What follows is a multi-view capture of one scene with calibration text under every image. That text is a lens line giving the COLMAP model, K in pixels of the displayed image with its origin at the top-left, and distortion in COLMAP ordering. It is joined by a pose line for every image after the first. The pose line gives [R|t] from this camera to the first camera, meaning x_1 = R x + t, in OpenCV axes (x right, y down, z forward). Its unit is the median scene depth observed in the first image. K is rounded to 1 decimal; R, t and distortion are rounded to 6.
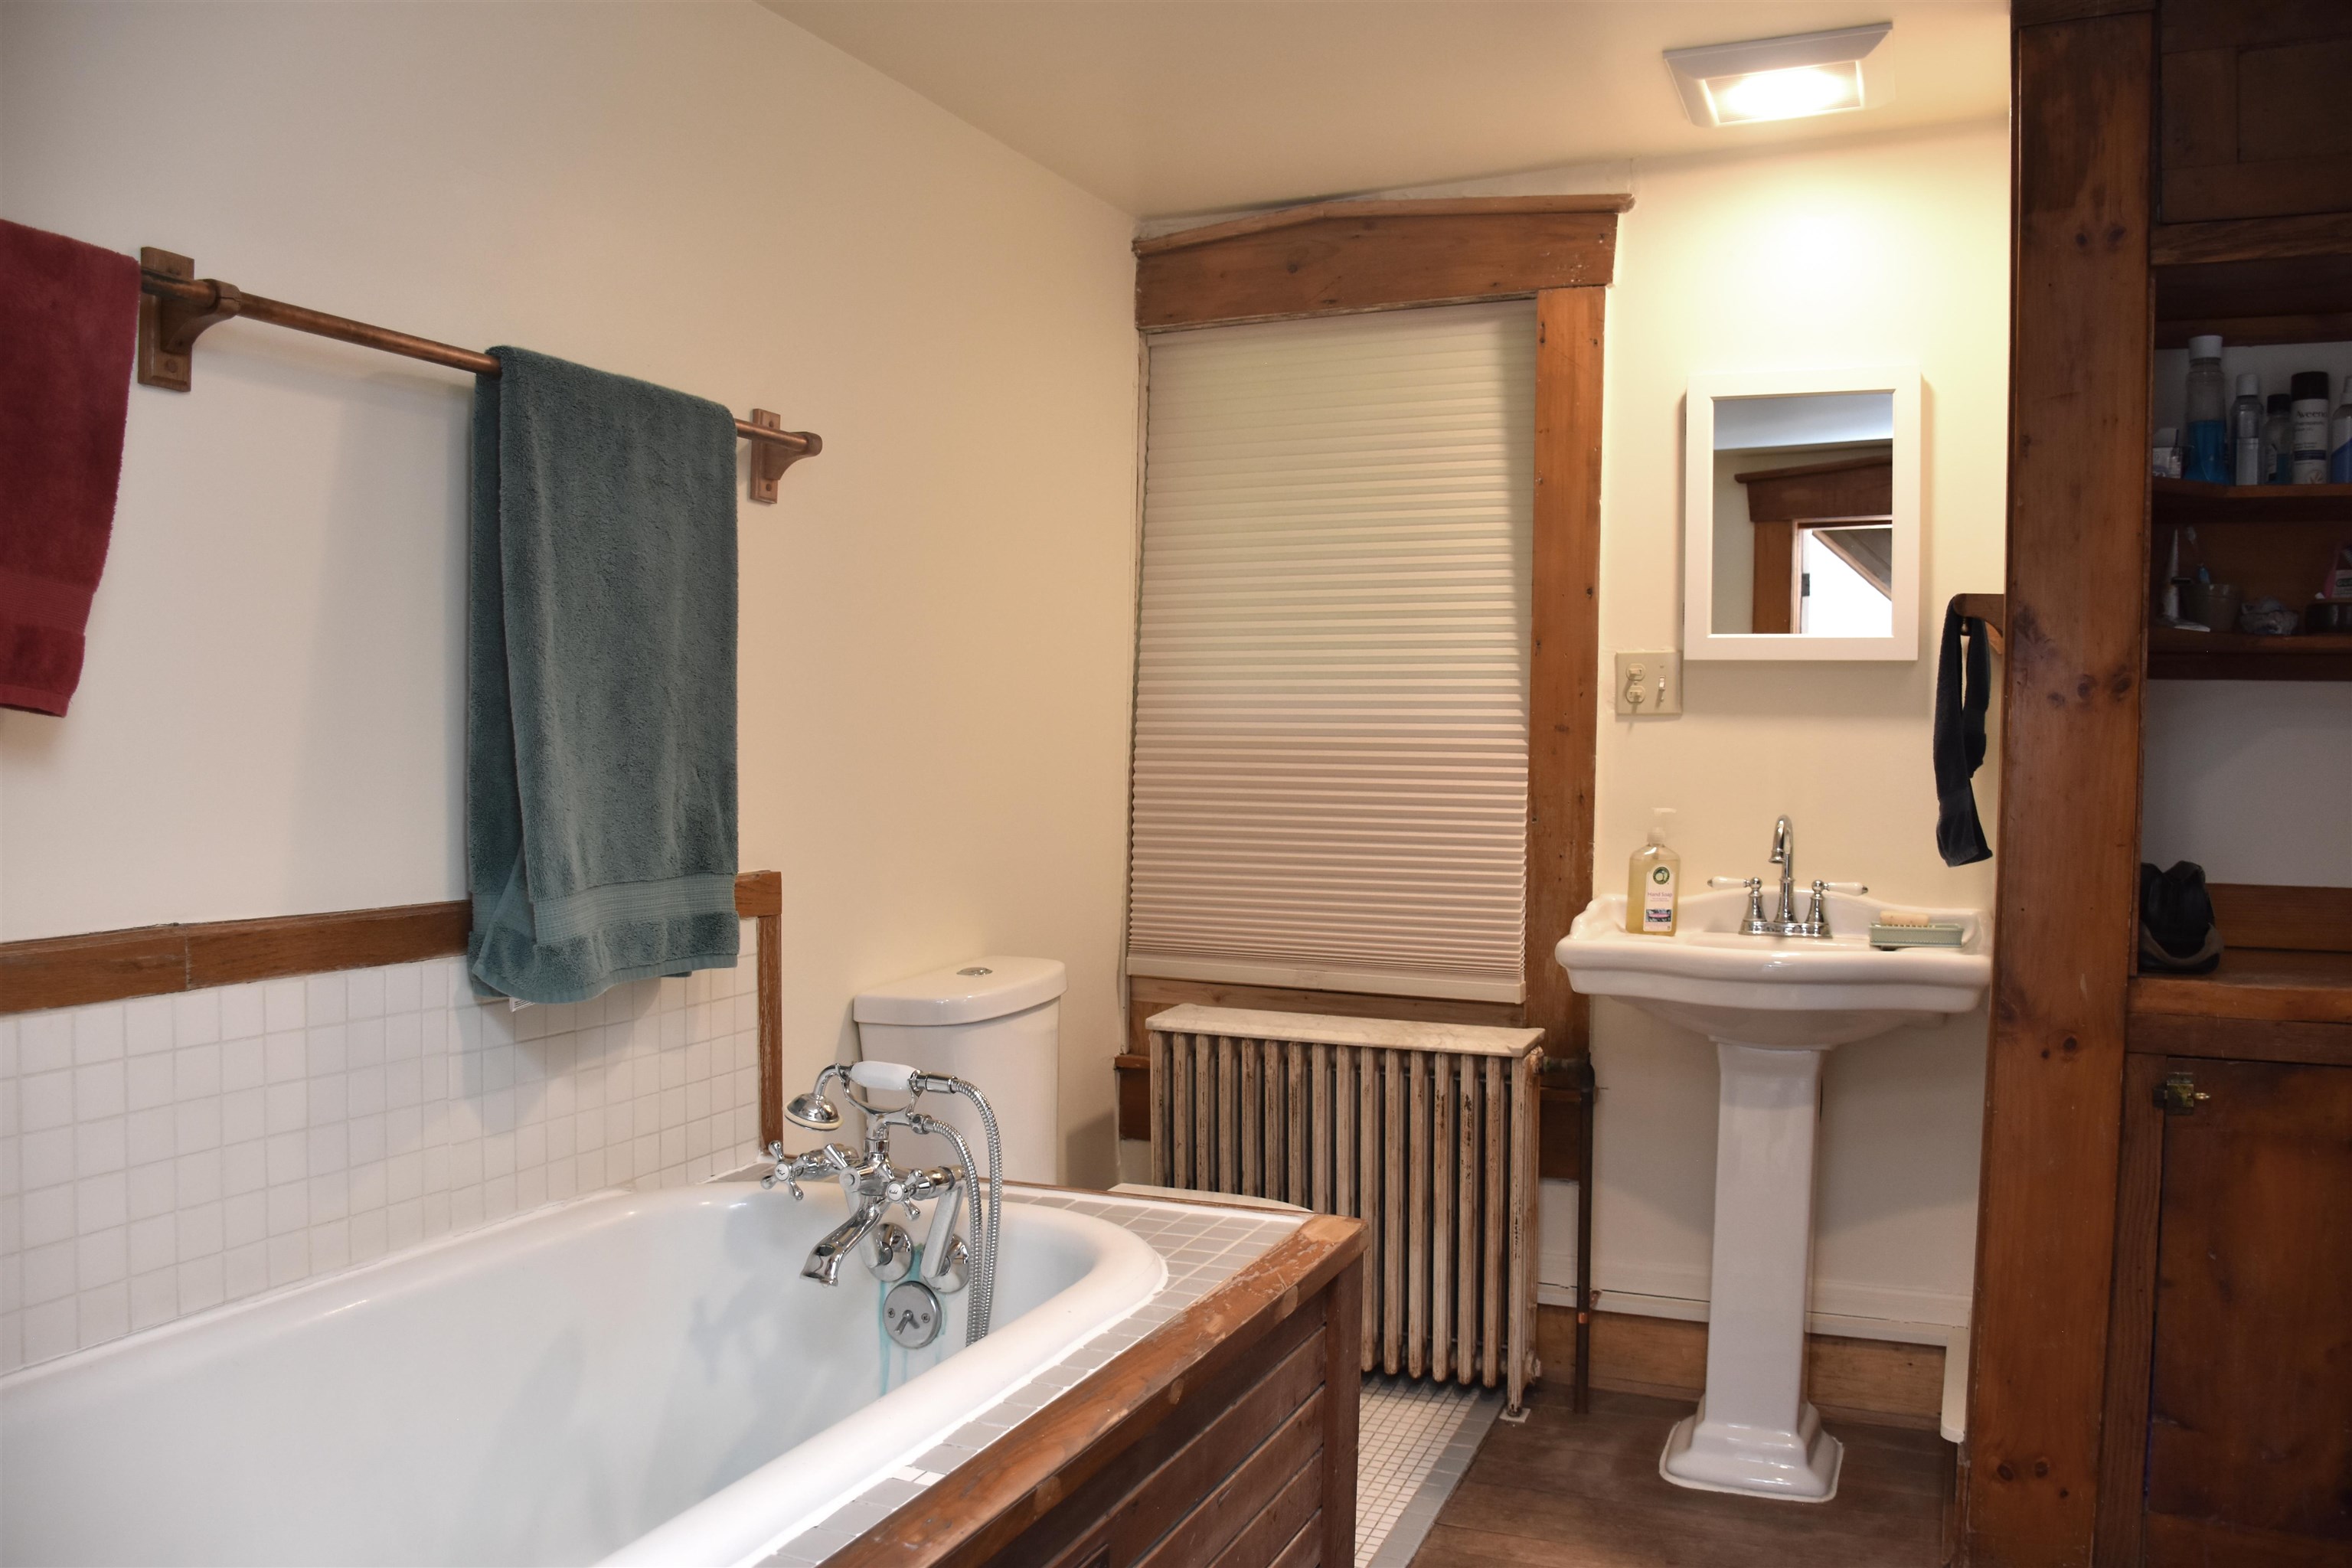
lens RADIAL K [[1830.4, 0, 1176.0], [0, 1830.4, 784.0], [0, 0, 1]] dist [-0.143130, 0.087151]
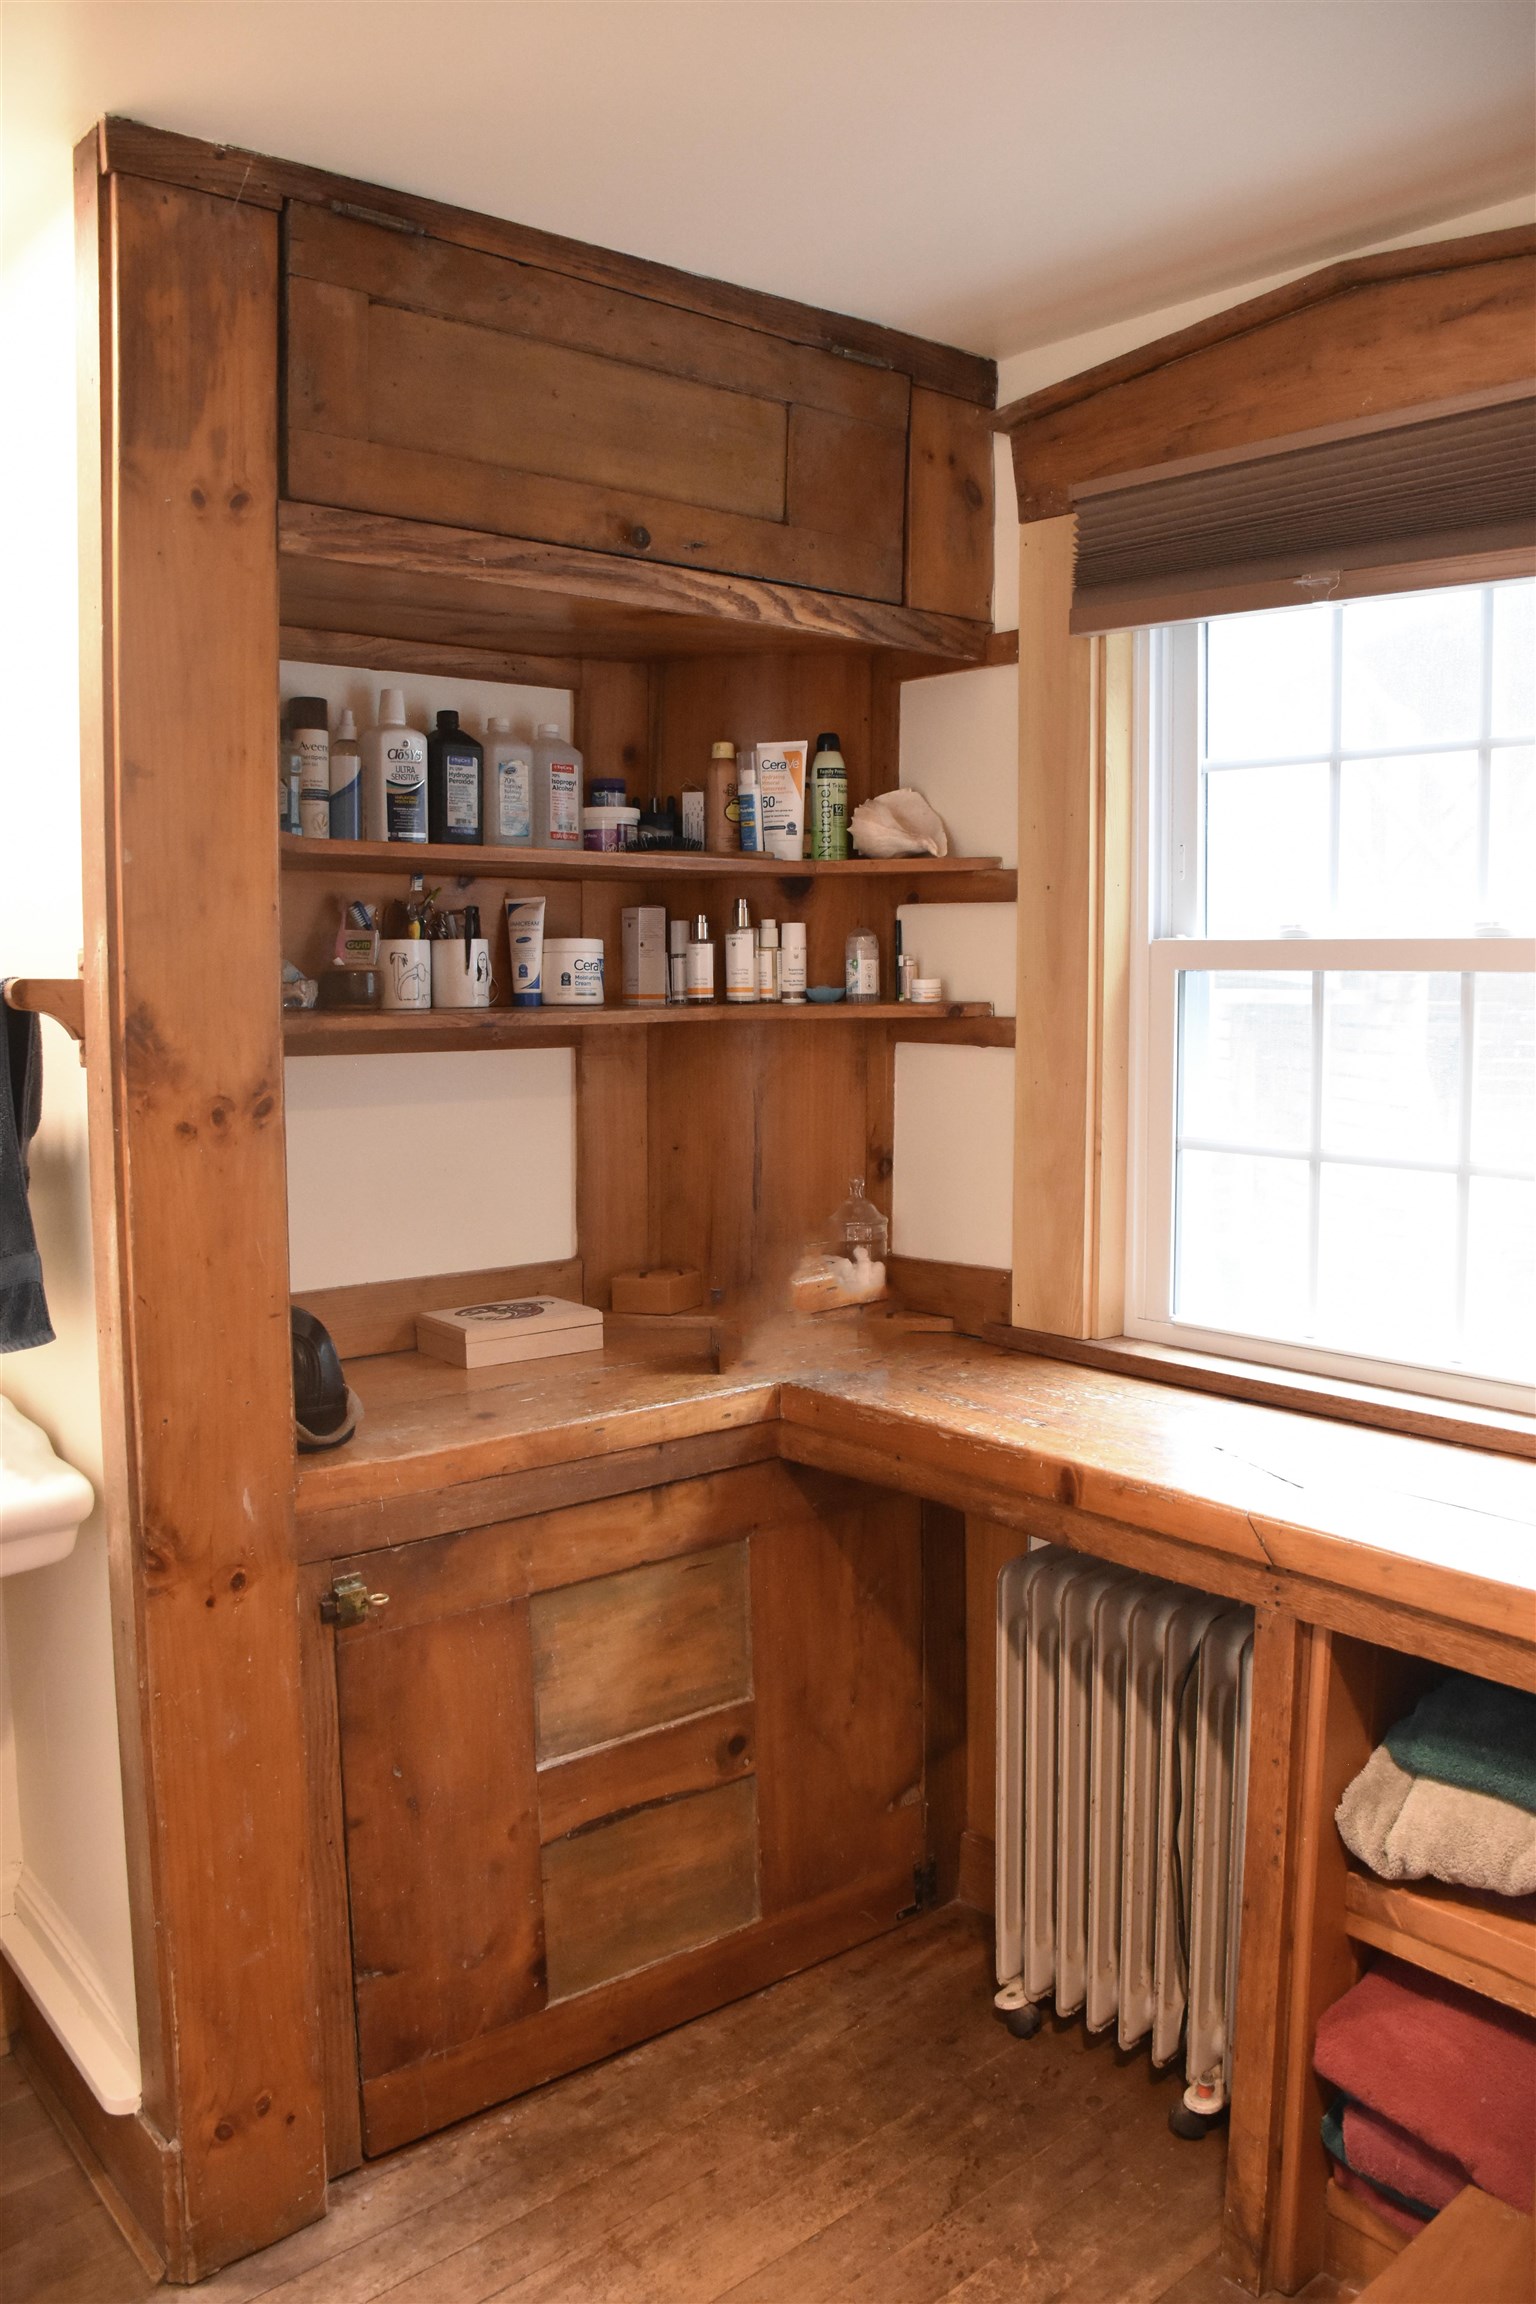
lens RADIAL K [[1793.0, 0, 771.3], [0, 1793.0, 1144.8], [0, 0, 1]] dist [-0.143130, 0.087151]
pose [[0.423325, -0.102751, 0.900132, -0.058468], [0.033170, 0.994639, 0.097940, -0.106623], [-0.905371, -0.011603, 0.424464, 0.477513]]
